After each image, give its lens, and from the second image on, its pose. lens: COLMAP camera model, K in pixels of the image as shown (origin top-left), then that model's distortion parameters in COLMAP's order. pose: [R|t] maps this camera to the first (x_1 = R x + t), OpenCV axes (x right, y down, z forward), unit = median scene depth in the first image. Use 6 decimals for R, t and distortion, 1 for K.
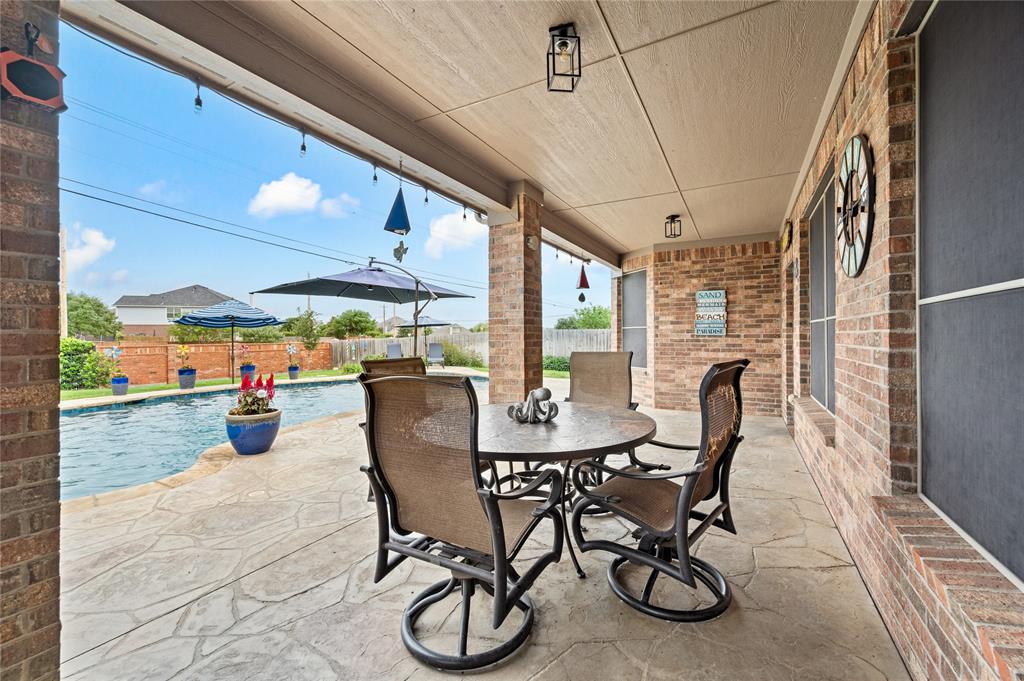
lens RADIAL K [[416.7, 0, 513.0], [0, 416.7, 336.0], [0, 0, 1]] dist [-0.002123, 0.000506]
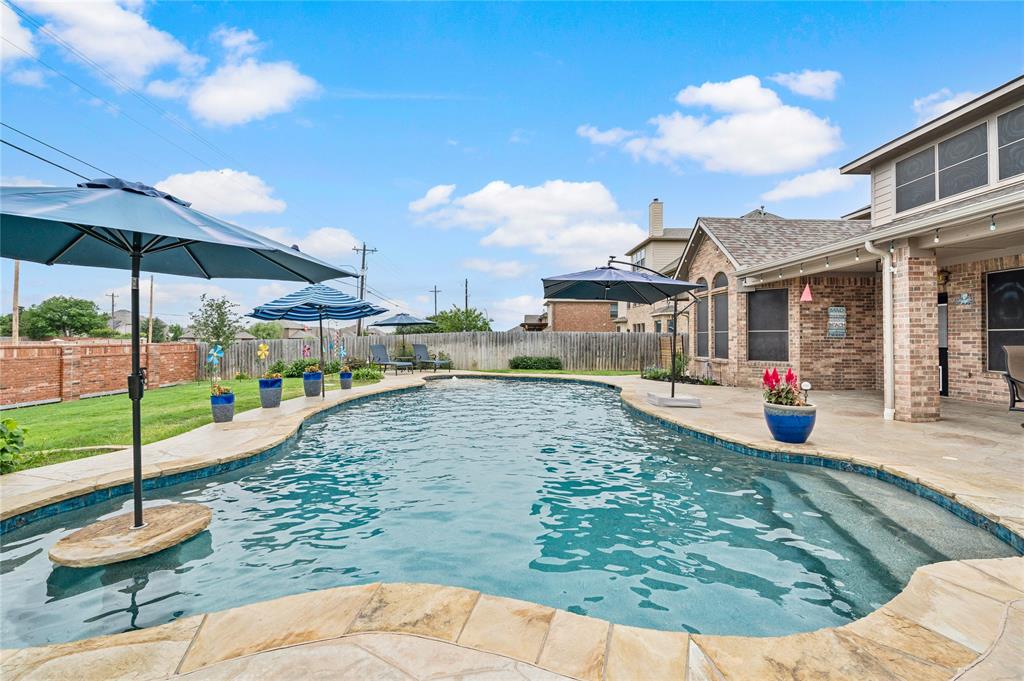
lens RADIAL K [[416.7, 0, 513.7], [0, 416.7, 336.1], [0, 0, 1]] dist [-0.002123, 0.000506]
pose [[0.864469, 0.011439, 0.502556, -1.176005], [-0.008433, 0.999930, -0.008255, 0.014373], [-0.502616, 0.002898, 0.864505, 0.287495]]
